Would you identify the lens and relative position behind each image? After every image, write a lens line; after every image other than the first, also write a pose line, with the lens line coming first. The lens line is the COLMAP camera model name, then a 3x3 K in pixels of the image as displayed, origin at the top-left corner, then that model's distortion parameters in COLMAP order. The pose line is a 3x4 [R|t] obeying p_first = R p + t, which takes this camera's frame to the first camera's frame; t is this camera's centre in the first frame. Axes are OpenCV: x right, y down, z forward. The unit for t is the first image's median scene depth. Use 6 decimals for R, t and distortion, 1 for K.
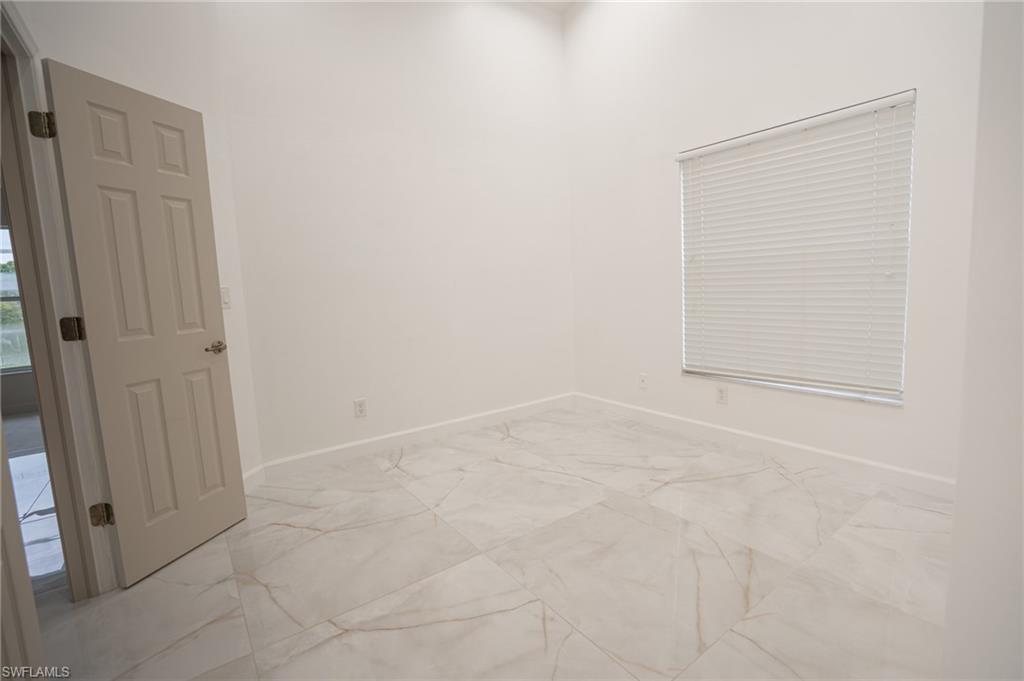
lens RADIAL K [[470.7, 0, 510.1], [0, 470.7, 336.3], [0, 0, 1]] dist [-0.059712, 0.022244]
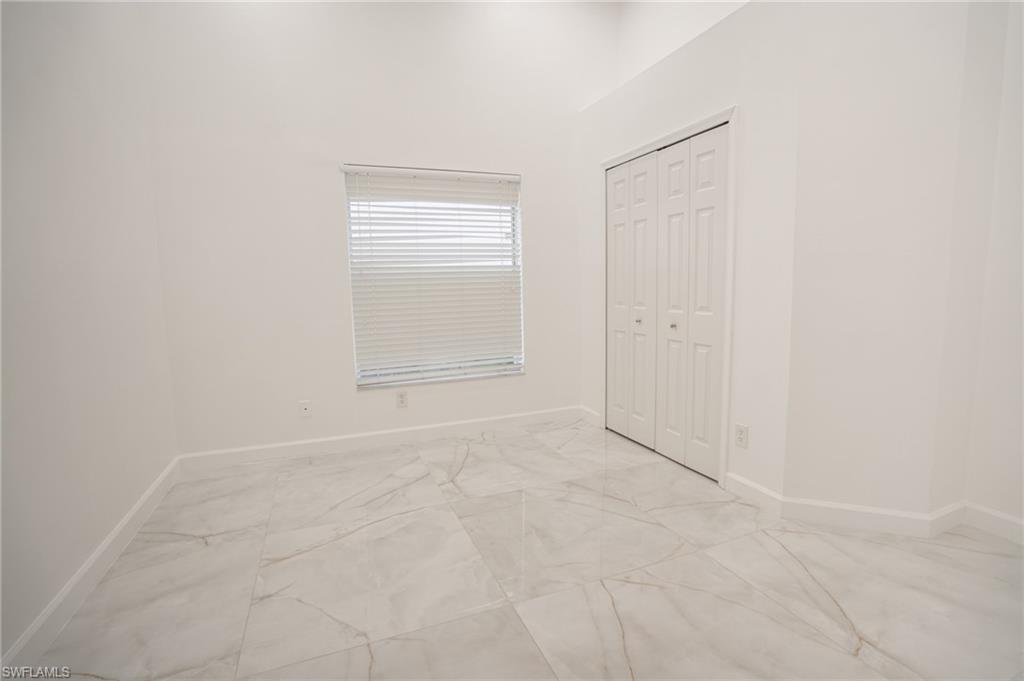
lens RADIAL K [[470.7, 0, 510.1], [0, 470.7, 336.3], [0, 0, 1]] dist [-0.059712, 0.022244]
pose [[0.232670, -0.066100, 0.970307, -0.642288], [0.116001, 0.992452, 0.039793, -0.041196], [-0.965613, 0.103298, 0.238581, 0.569639]]
